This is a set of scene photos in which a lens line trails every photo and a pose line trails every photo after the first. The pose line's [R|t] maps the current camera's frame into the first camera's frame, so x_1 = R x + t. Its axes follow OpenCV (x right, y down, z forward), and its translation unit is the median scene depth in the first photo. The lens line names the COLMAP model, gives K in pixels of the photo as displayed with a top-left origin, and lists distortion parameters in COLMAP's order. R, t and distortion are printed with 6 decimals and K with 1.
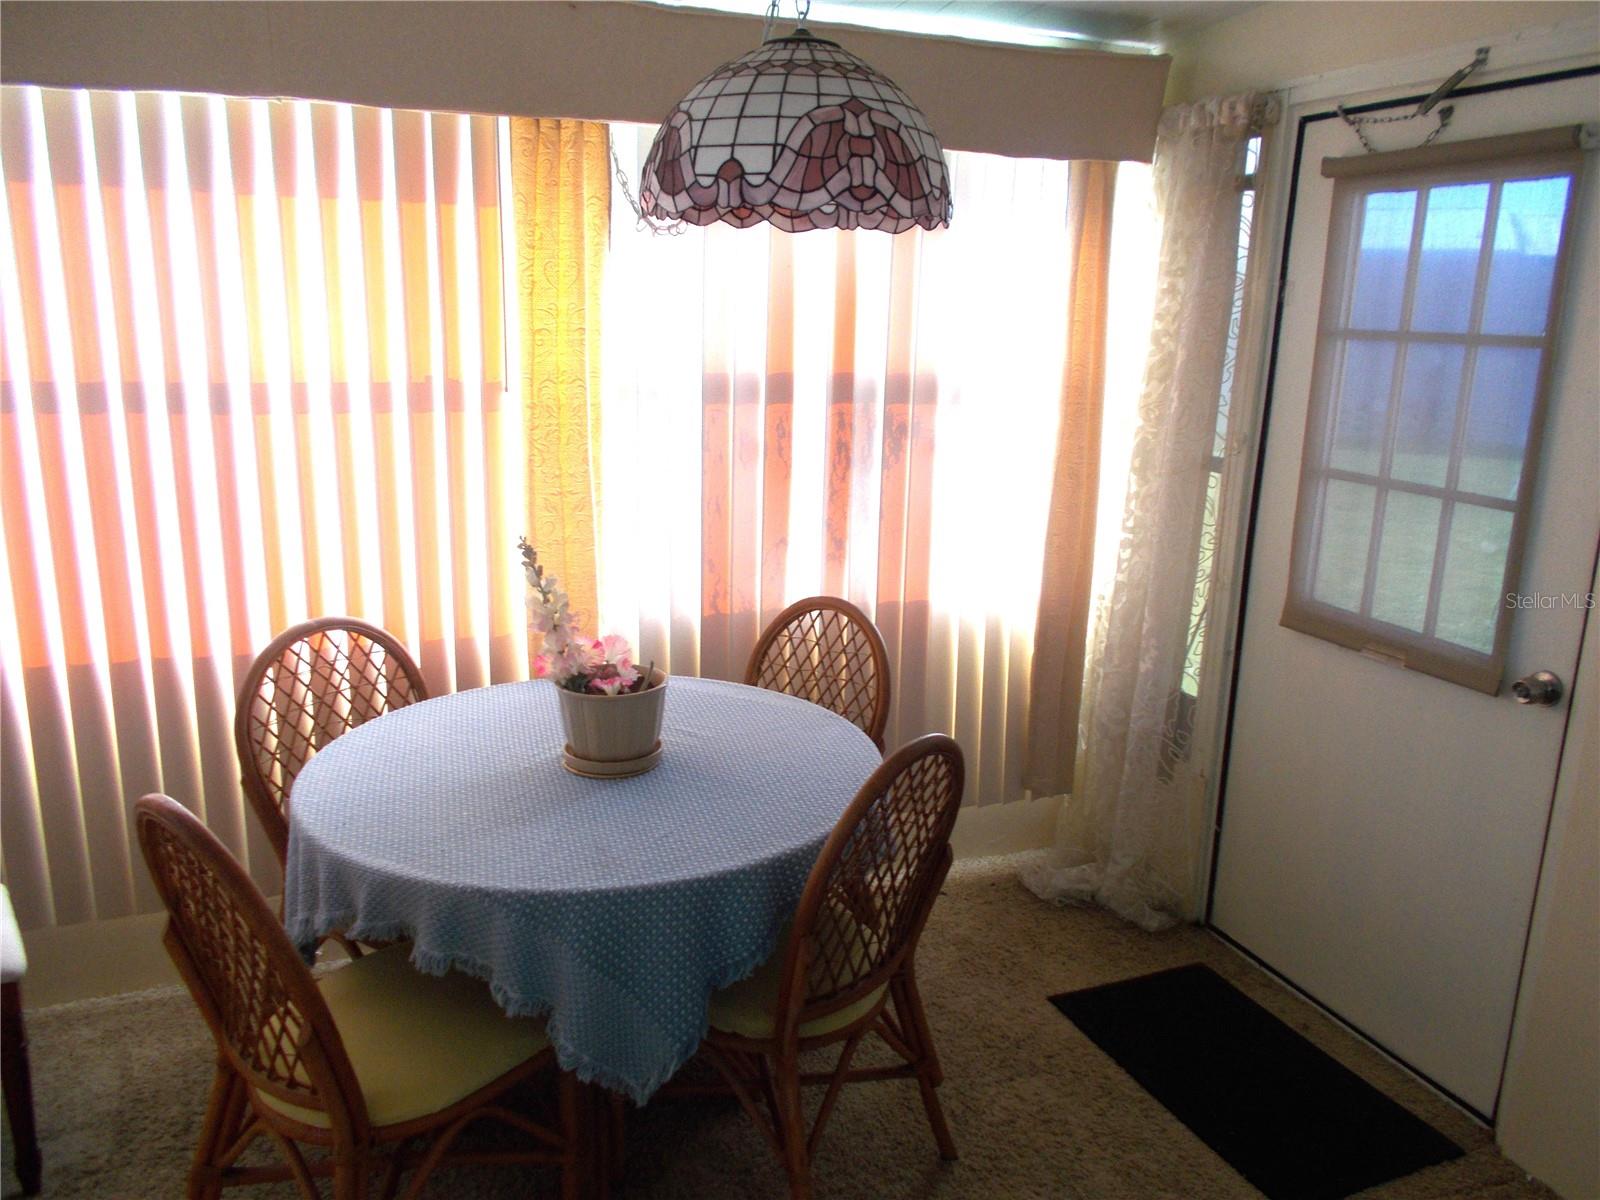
lens RADIAL K [[1253.1, 0, 800.0], [0, 1253.1, 600.0], [0, 0, 1]] dist [0.016923, 0.002759]
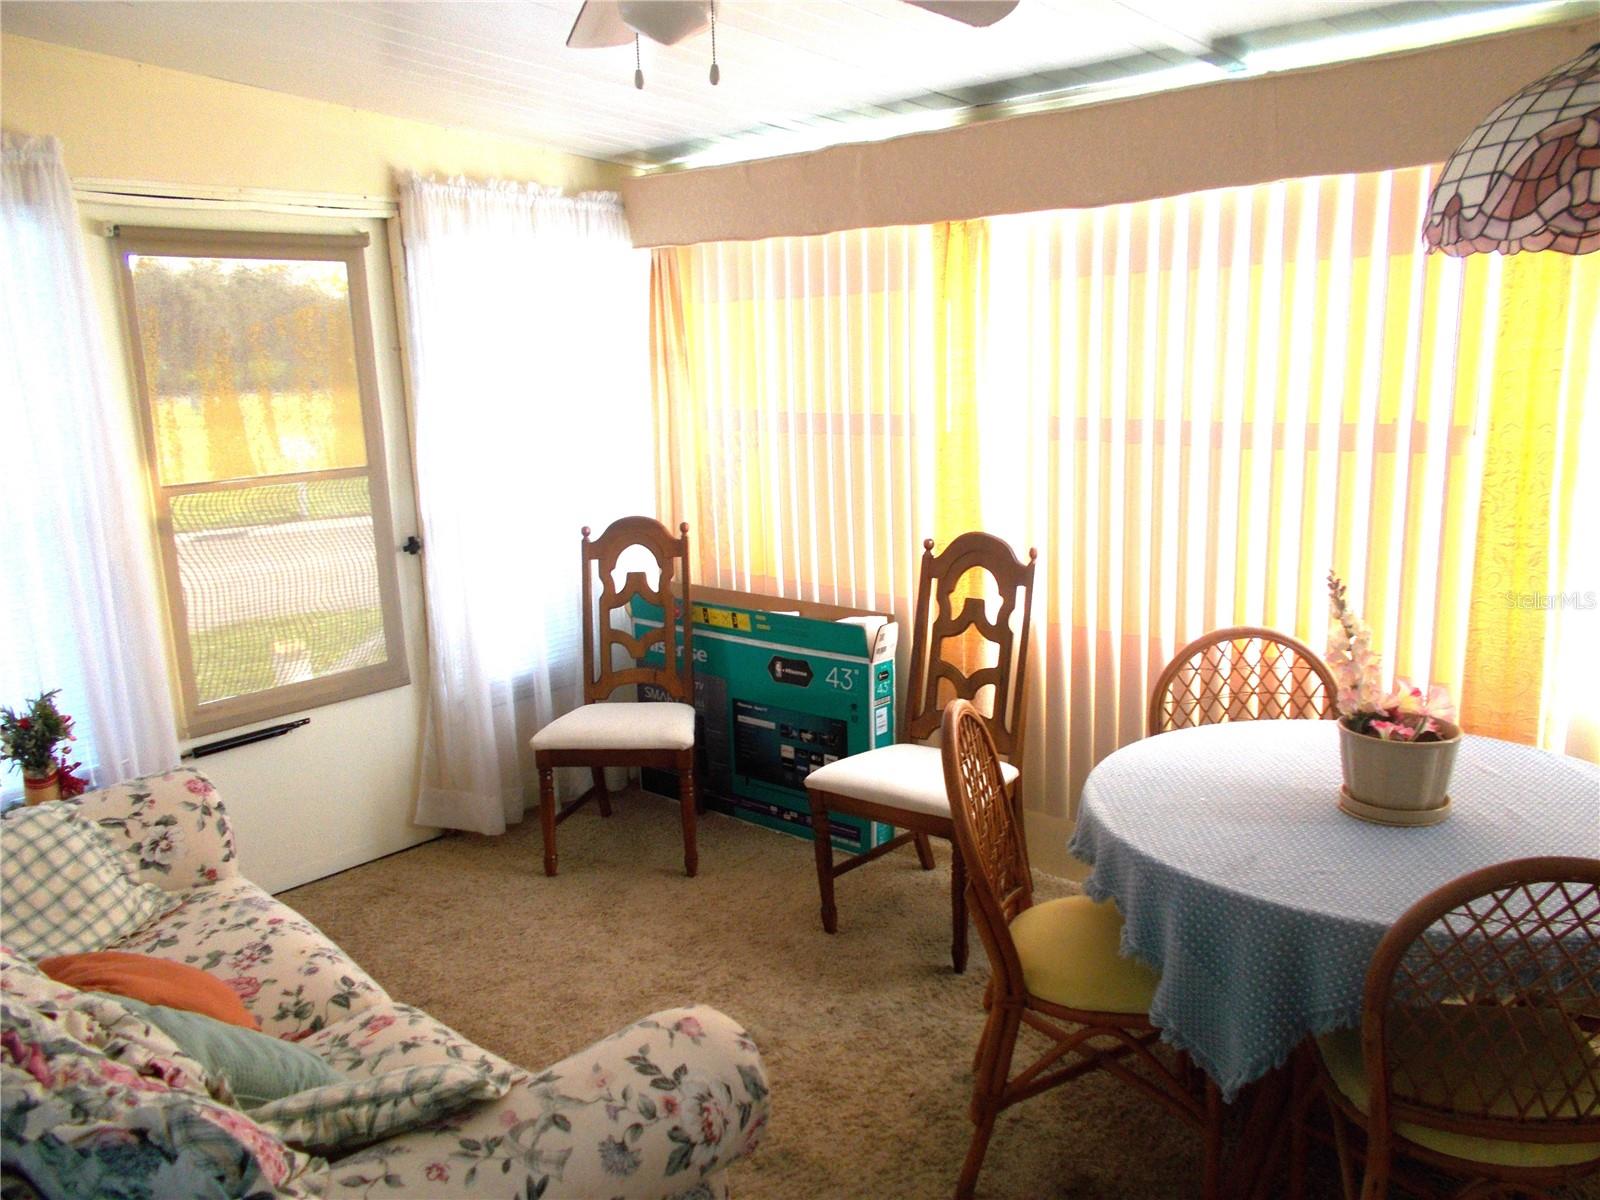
lens RADIAL K [[1253.1, 0, 800.0], [0, 1253.1, 600.0], [0, 0, 1]] dist [0.016923, 0.002759]
pose [[0.429083, 0.145825, -0.891416, 0.636076], [-0.179636, 0.980946, 0.074004, -0.027176], [0.885222, 0.128377, 0.447102, 0.161474]]
